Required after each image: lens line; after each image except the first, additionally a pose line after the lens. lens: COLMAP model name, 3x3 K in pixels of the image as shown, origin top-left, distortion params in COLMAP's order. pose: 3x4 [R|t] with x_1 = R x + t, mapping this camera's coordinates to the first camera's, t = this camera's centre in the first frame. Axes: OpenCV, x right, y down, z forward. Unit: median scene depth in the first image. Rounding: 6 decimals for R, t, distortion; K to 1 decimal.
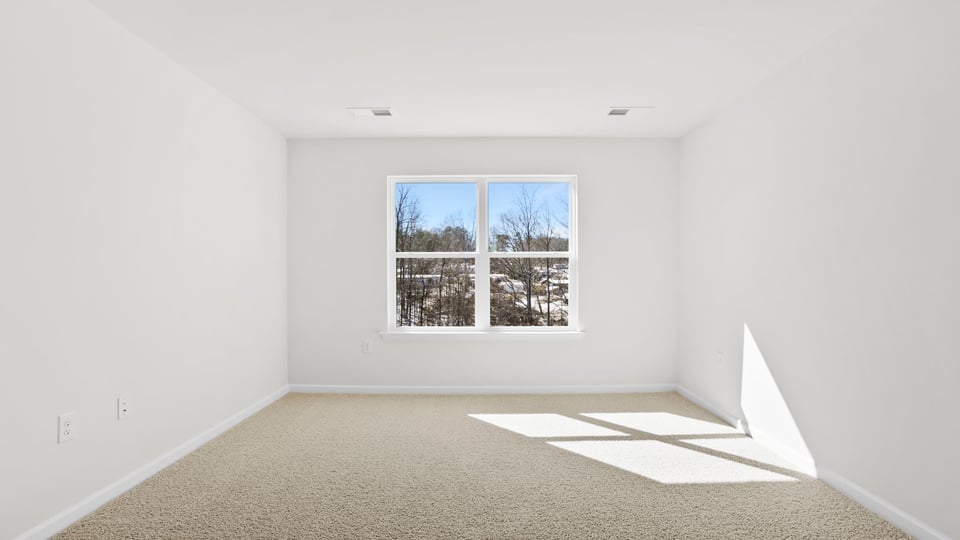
lens RADIAL K [[440.2, 0, 476.6], [0, 440.2, 277.4], [0, 0, 1]] dist [-0.005750, 0.002277]
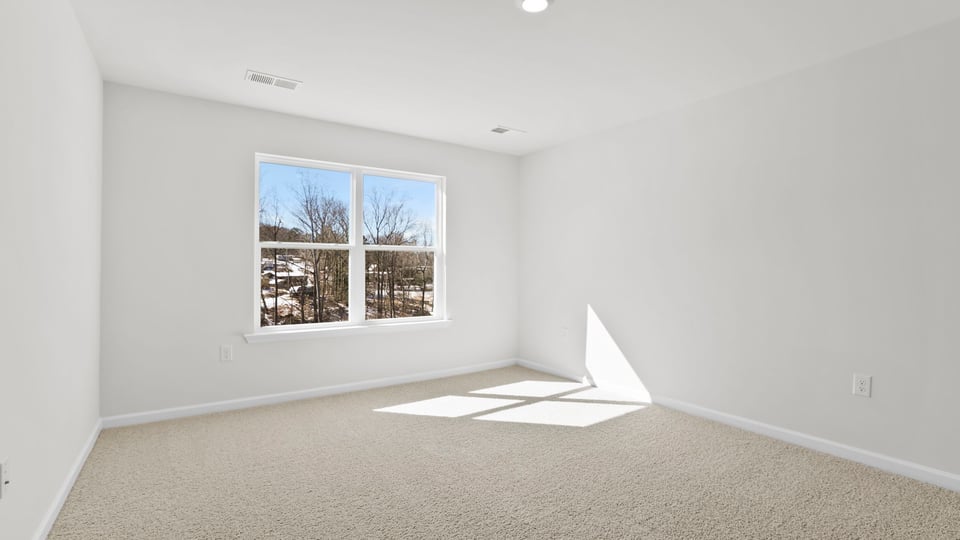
lens RADIAL K [[440.2, 0, 475.1], [0, 440.2, 265.7], [0, 0, 1]] dist [-0.005750, 0.002277]
pose [[0.829652, 0.005970, 0.558249, -0.320337], [-0.000536, 0.999951, -0.009896, -0.000513], [-0.558281, 0.007911, 0.829614, 0.049683]]
